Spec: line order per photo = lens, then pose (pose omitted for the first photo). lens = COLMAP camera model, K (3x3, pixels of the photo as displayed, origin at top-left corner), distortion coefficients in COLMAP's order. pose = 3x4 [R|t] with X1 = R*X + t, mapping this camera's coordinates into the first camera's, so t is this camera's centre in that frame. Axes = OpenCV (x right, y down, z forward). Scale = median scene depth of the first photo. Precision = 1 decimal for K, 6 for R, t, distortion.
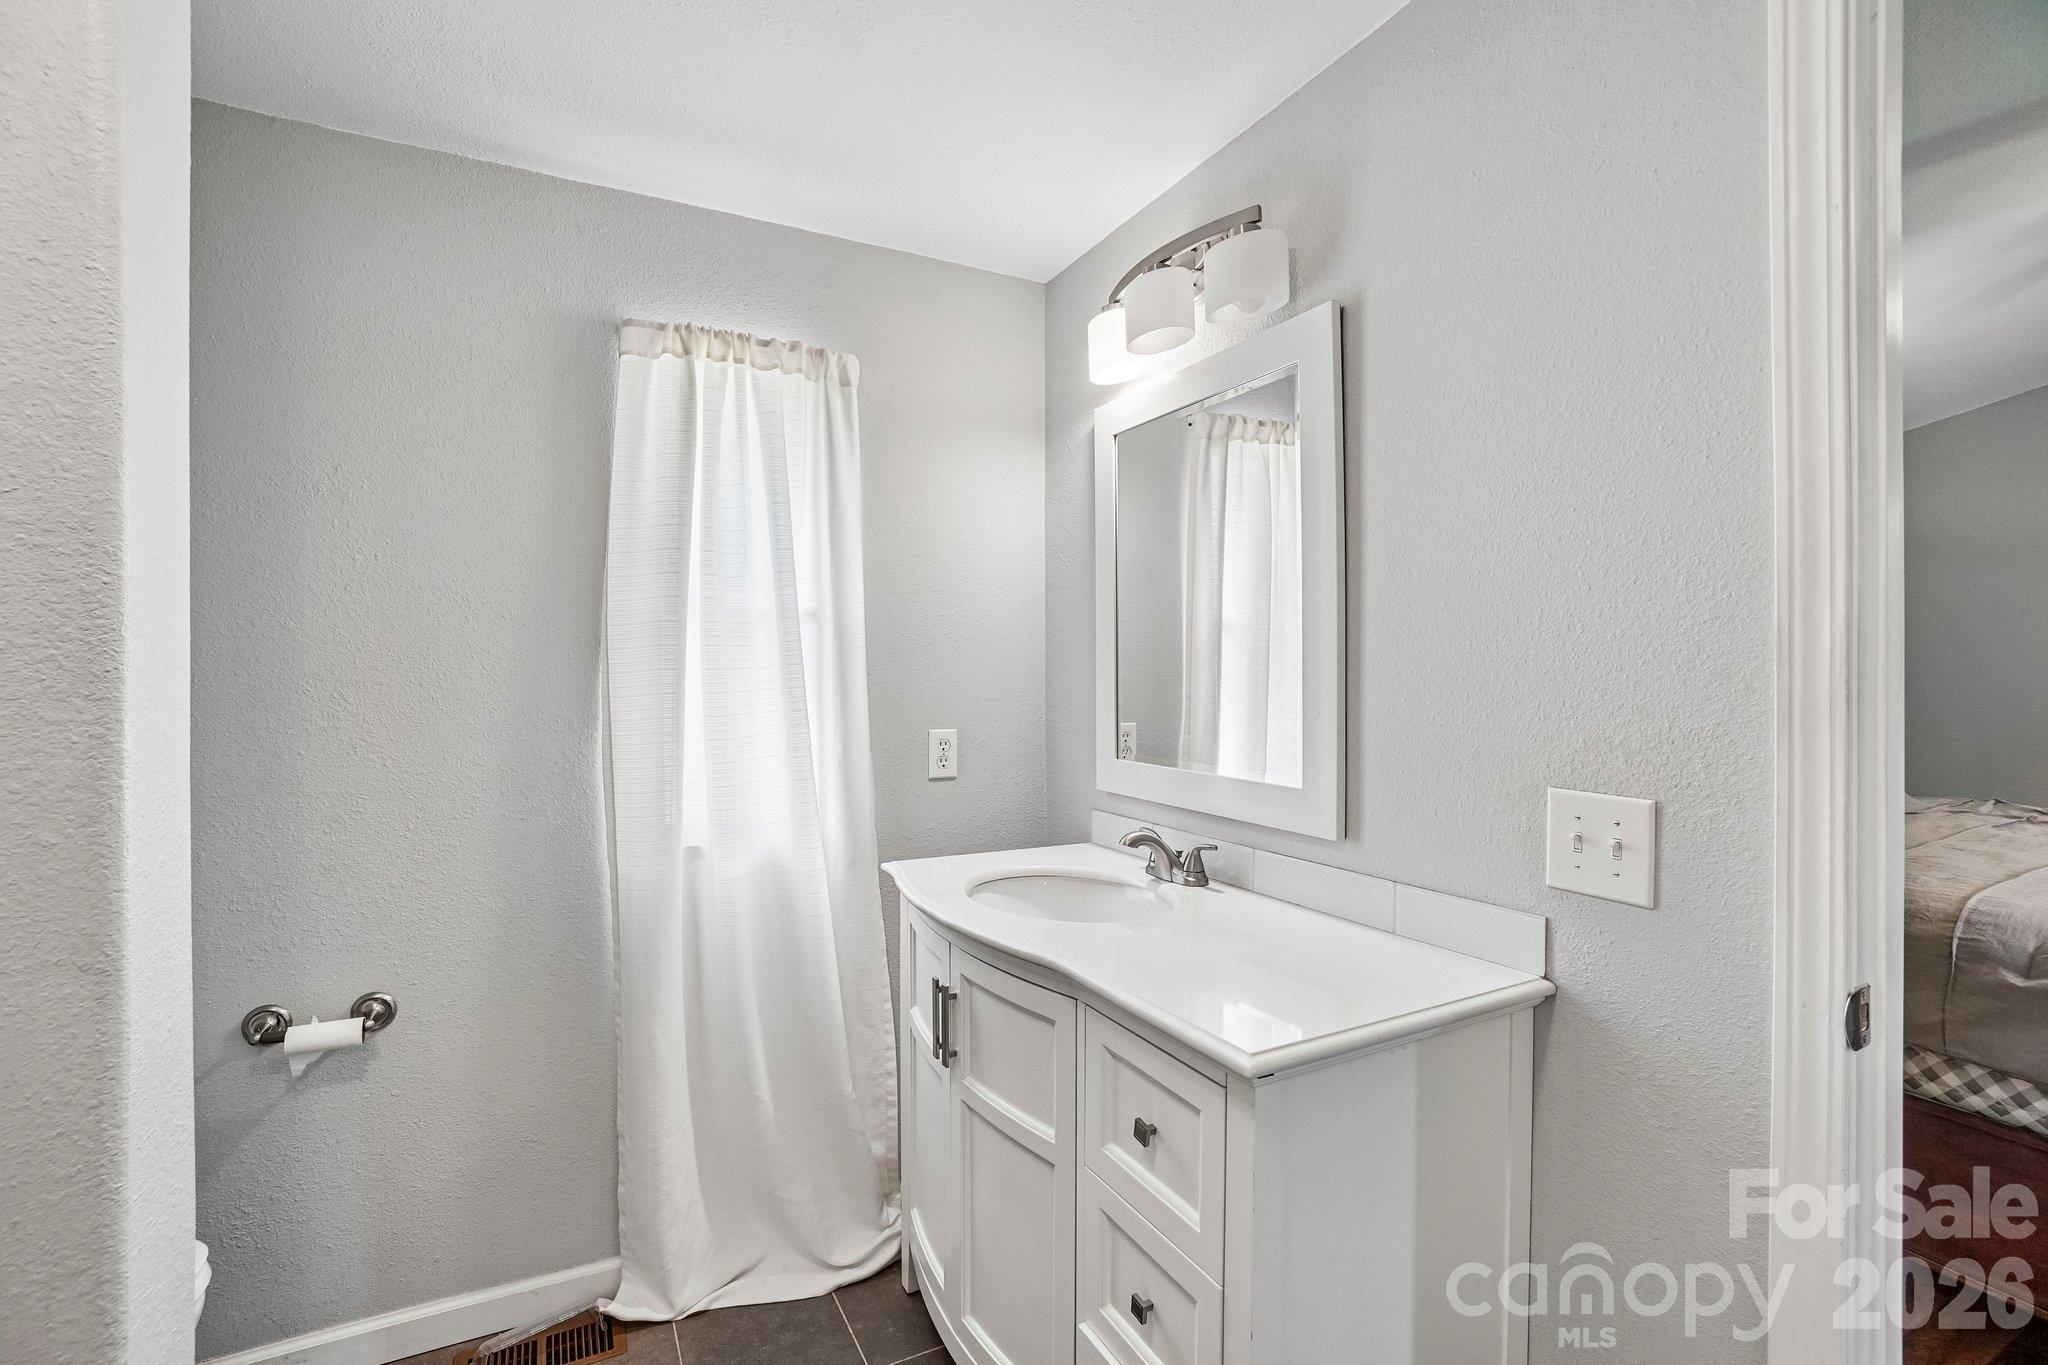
lens RADIAL K [[902.6, 0, 1019.4], [0, 902.6, 677.7], [0, 0, 1]] dist [-0.063815, 0.023227]
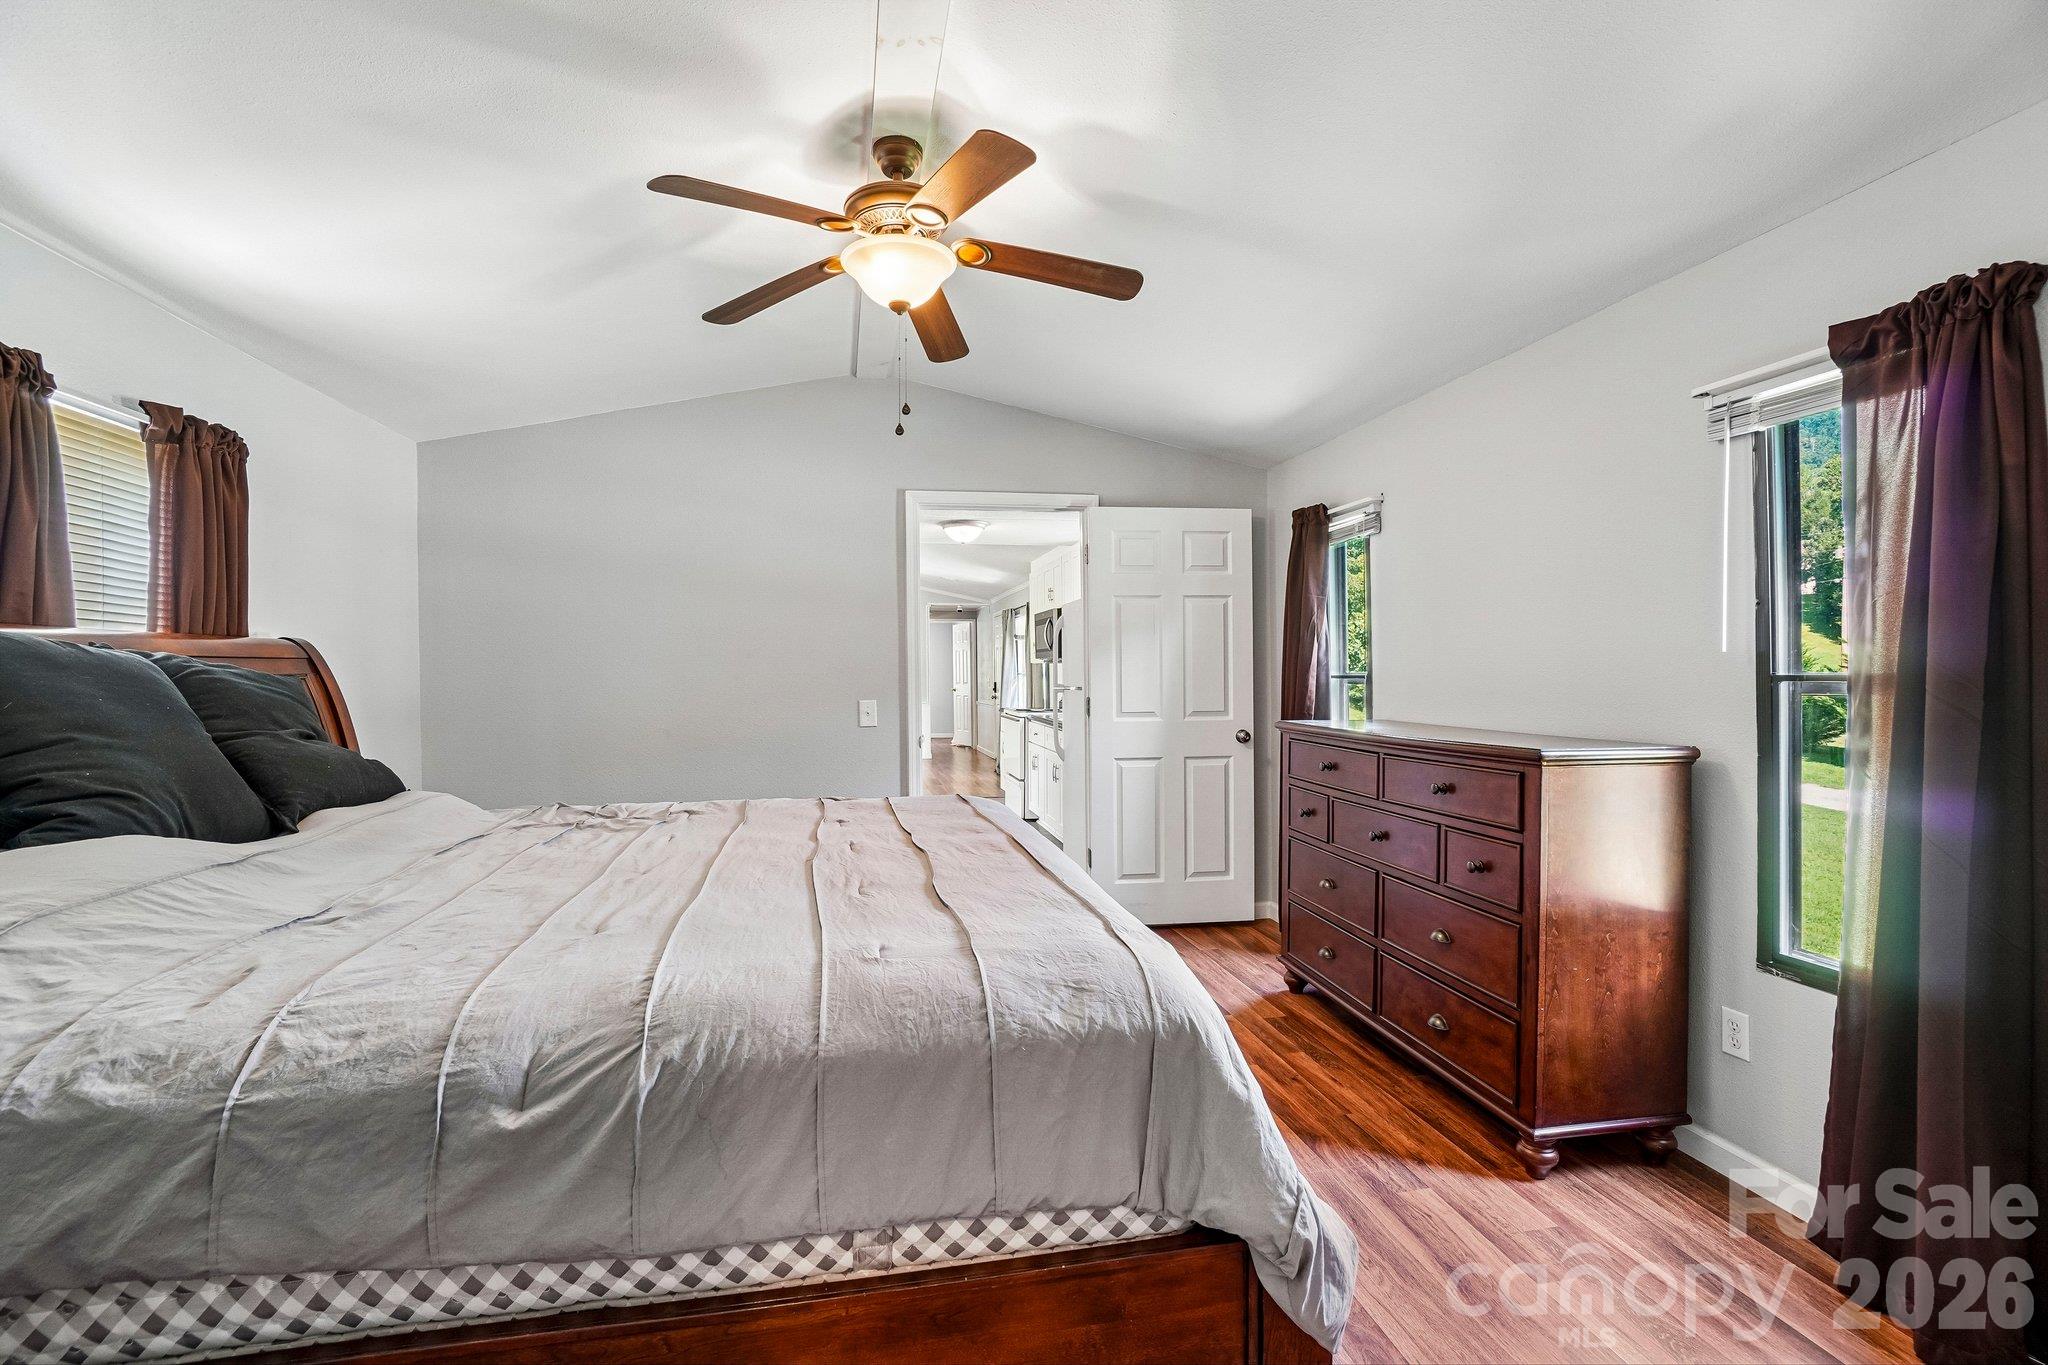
lens RADIAL K [[902.6, 0, 1019.4], [0, 902.6, 677.7], [0, 0, 1]] dist [-0.063815, 0.023227]
pose [[0.285595, -0.007934, 0.958318, 0.593173], [0.012536, 0.999911, 0.004543, 0.004383], [-0.958269, 0.010716, 0.285669, 0.401588]]
